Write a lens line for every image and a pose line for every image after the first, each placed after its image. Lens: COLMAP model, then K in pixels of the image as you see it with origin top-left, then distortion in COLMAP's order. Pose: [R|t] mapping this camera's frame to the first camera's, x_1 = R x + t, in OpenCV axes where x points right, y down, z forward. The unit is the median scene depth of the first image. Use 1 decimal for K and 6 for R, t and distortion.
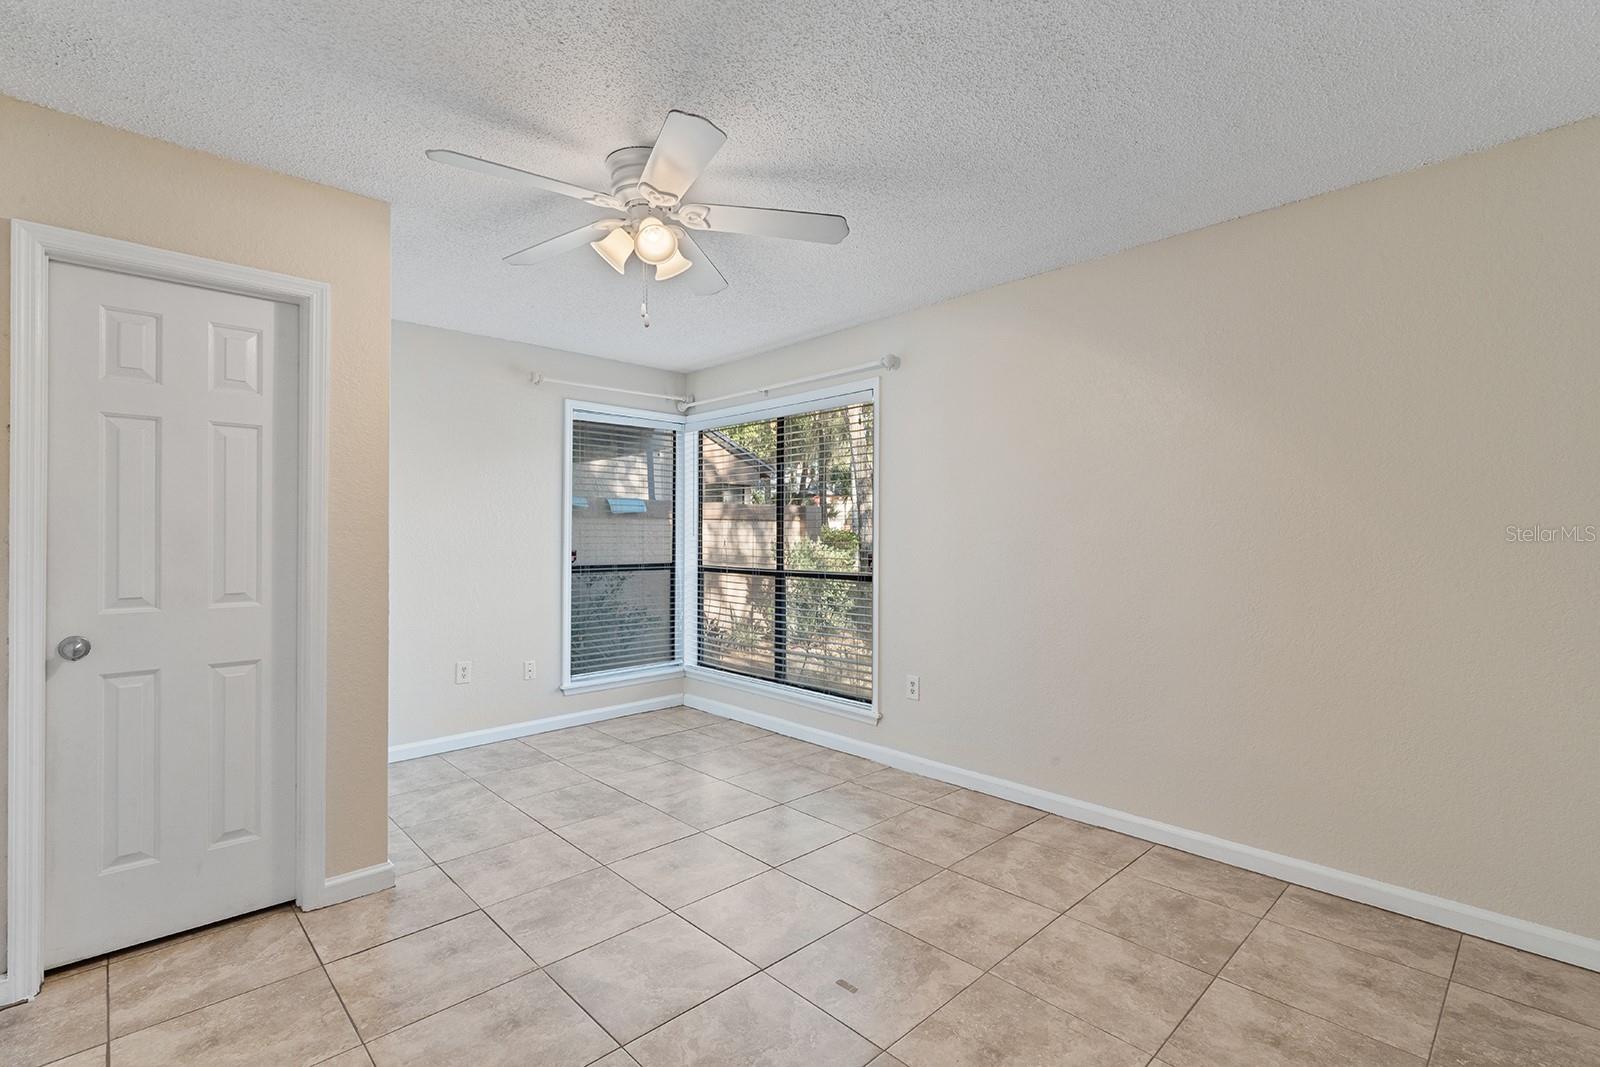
lens RADIAL K [[735.2, 0, 786.1], [0, 735.2, 532.6], [0, 0, 1]] dist [0.000864, 0.000277]
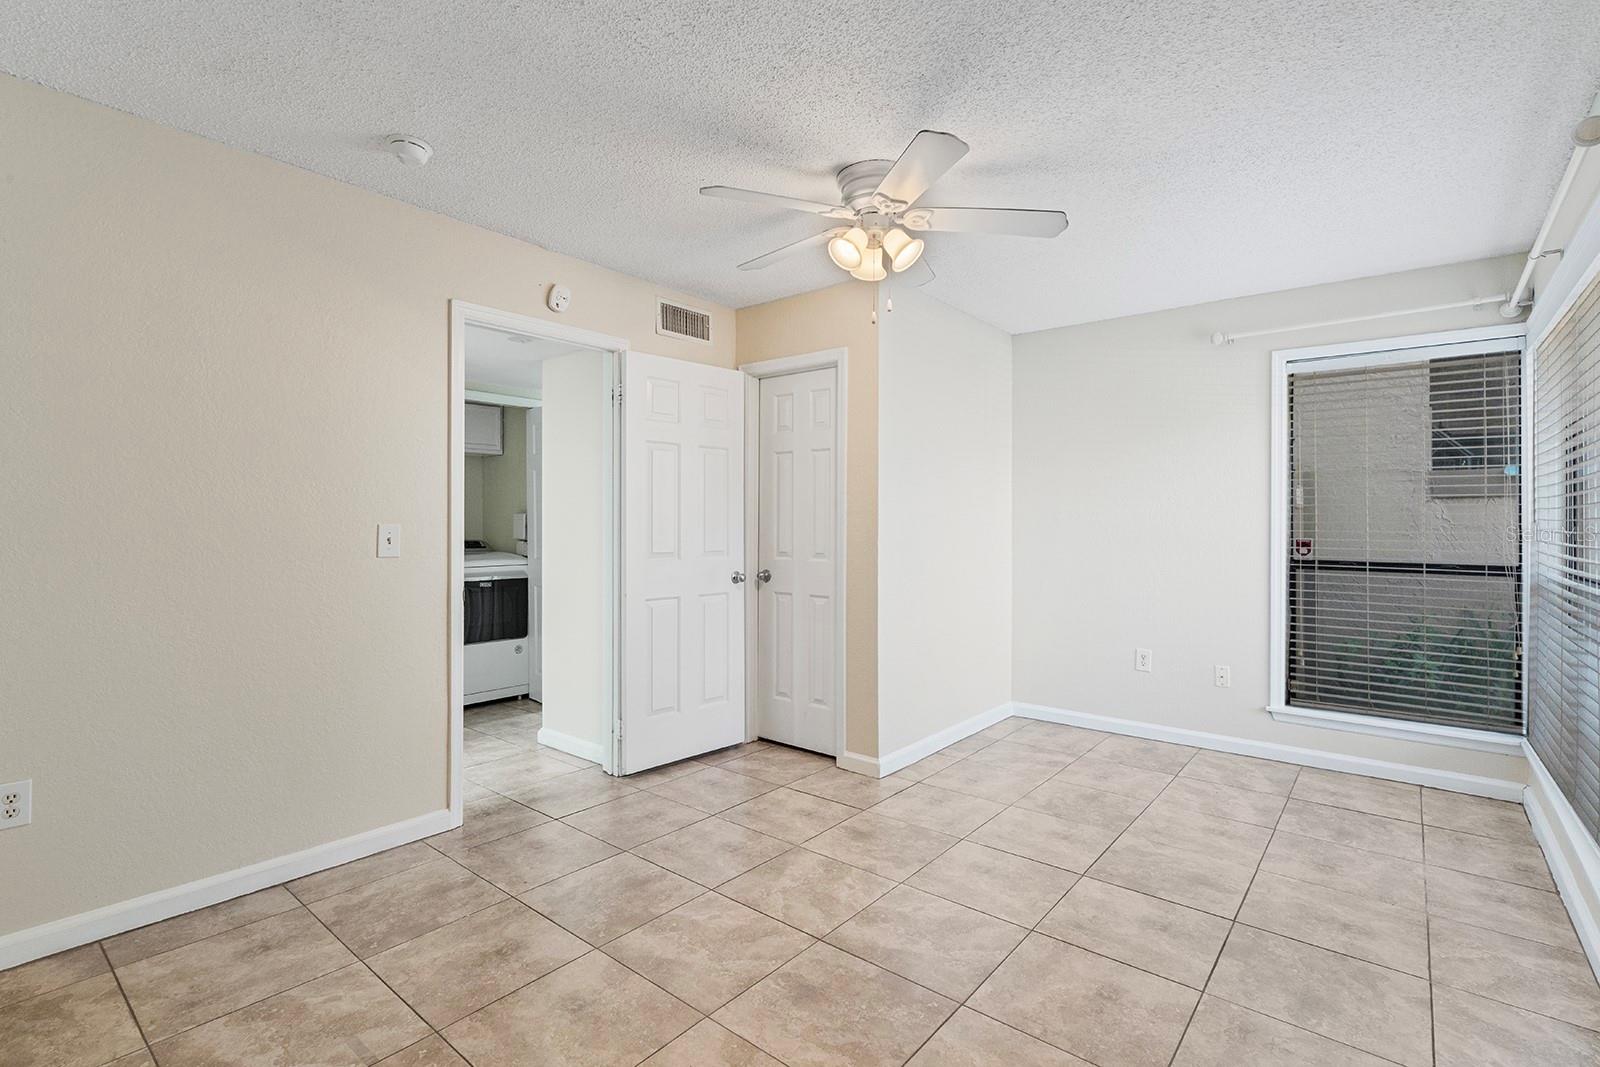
lens RADIAL K [[735.2, 0, 786.1], [0, 735.2, 532.6], [0, 0, 1]] dist [0.000864, 0.000277]
pose [[0.115596, 0.011435, -0.993231, 0.557662], [-0.001675, 0.999935, 0.011317, 0.010408], [0.993295, 0.000356, 0.115607, 0.480832]]
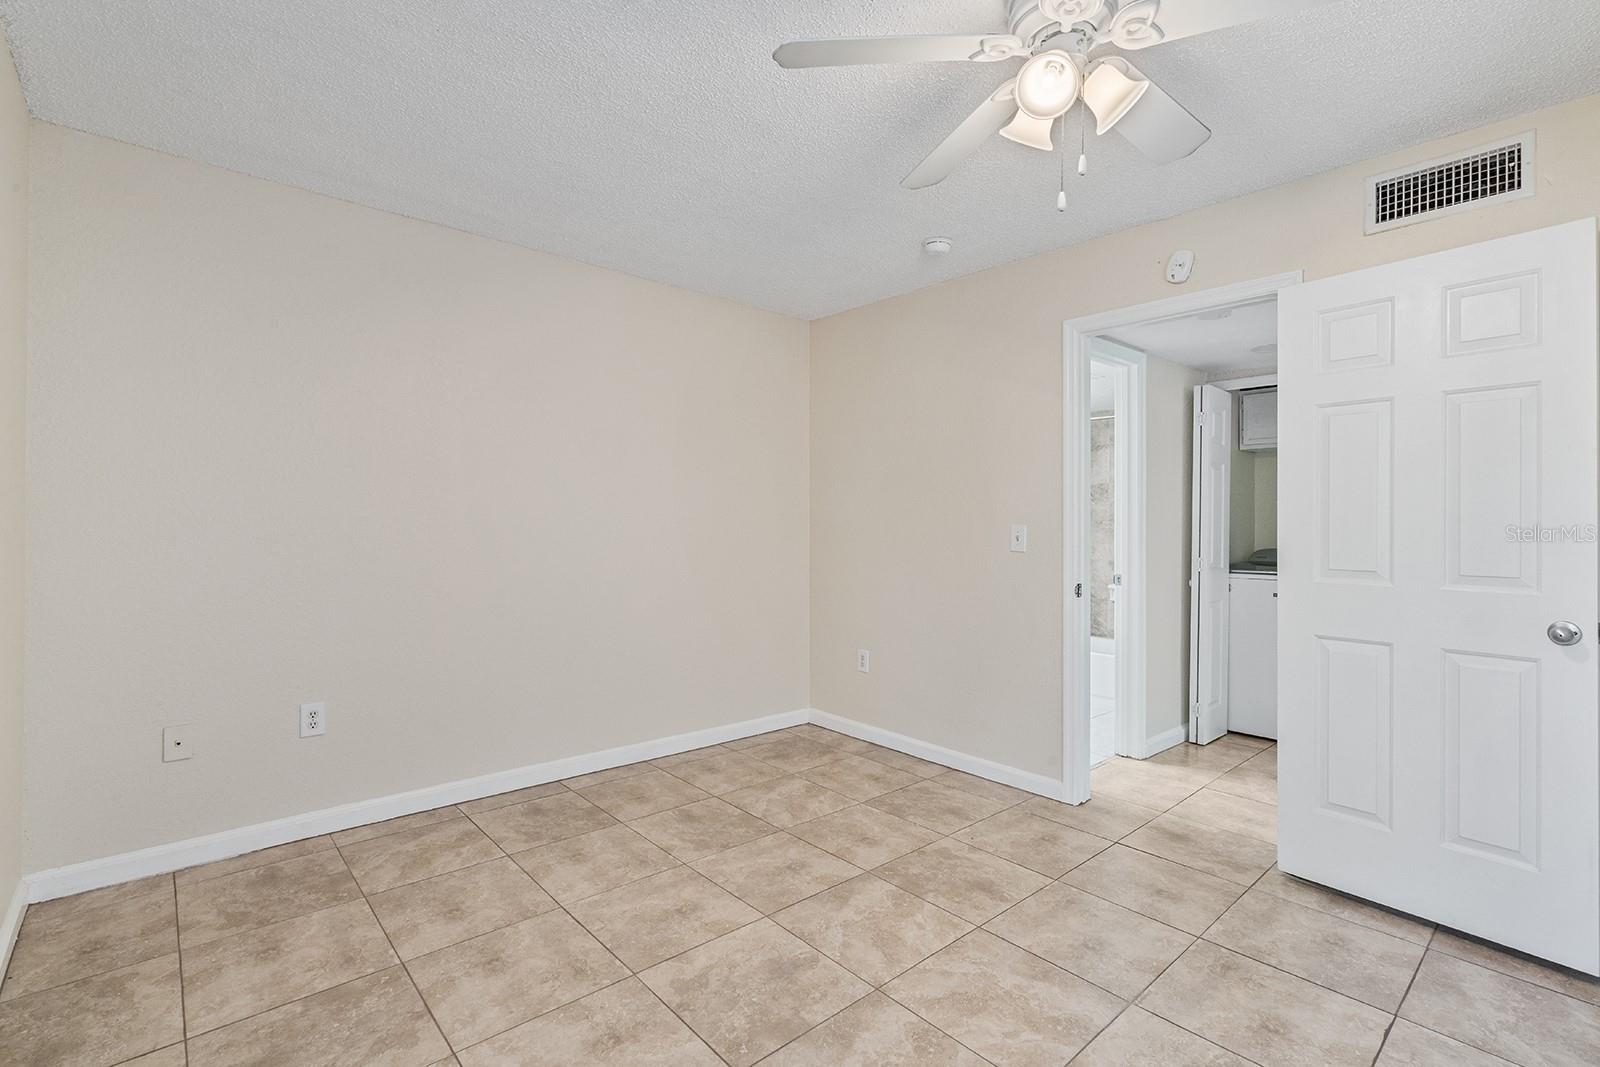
lens RADIAL K [[735.2, 0, 786.1], [0, 735.2, 532.6], [0, 0, 1]] dist [0.000864, 0.000277]
pose [[-0.999465, -0.009175, 0.031399, 0.032141], [-0.008835, 0.999901, 0.010958, 0.014862], [-0.031496, 0.010674, -0.999447, 1.092678]]
